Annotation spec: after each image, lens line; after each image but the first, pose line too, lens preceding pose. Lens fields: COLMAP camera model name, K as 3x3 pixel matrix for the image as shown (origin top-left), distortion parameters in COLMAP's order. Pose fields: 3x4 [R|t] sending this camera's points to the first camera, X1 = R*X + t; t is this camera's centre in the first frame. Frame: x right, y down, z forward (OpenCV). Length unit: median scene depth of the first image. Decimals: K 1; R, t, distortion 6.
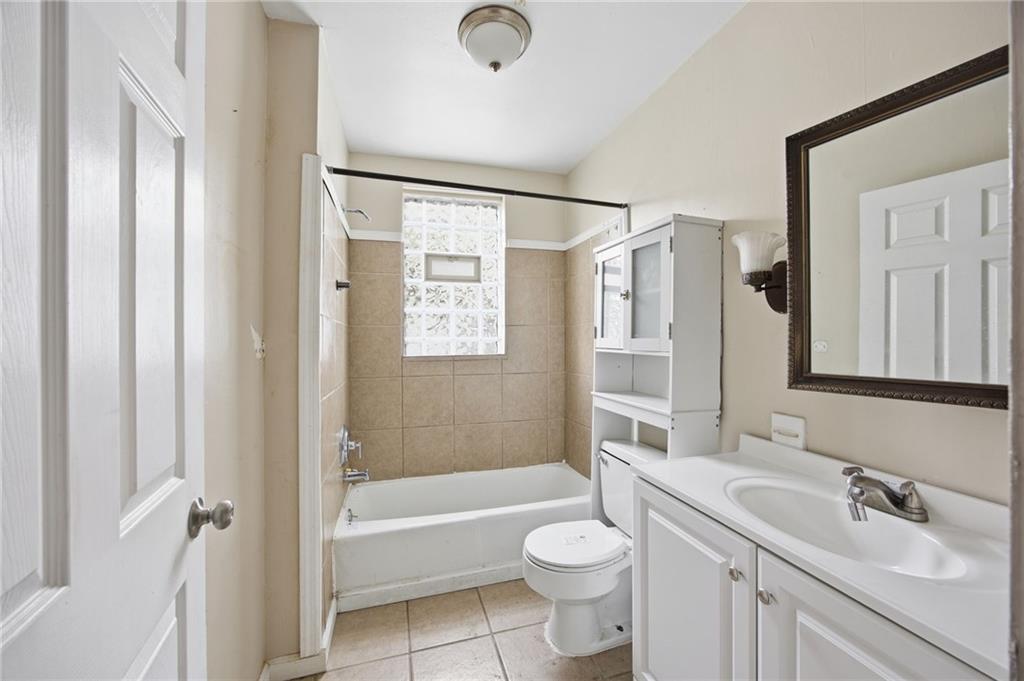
lens RADIAL K [[394.9, 0, 510.9], [0, 394.9, 341.4], [0, 0, 1]] dist [-0.029609, 0.011180]
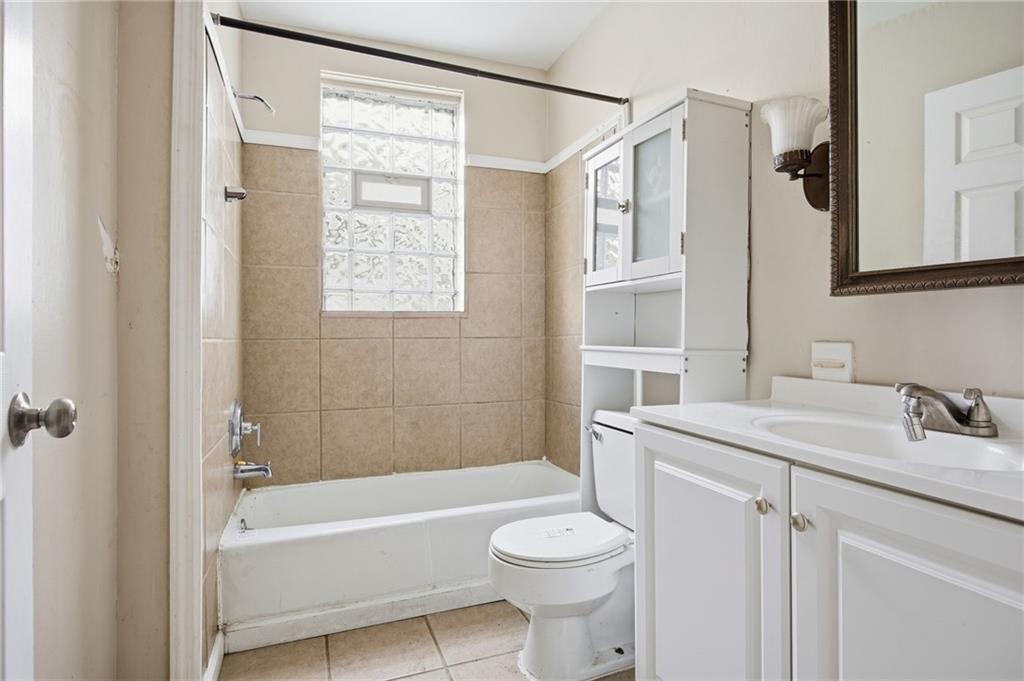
lens RADIAL K [[544.0, 0, 514.3], [0, 544.0, 339.1], [0, 0, 1]] dist [-0.004226, -0.000260]
pose [[0.997063, -0.000123, 0.076586, 0.000773], [0.000196, 1.000000, -0.000943, 0.137236], [-0.076586, 0.000955, 0.997063, -0.018568]]
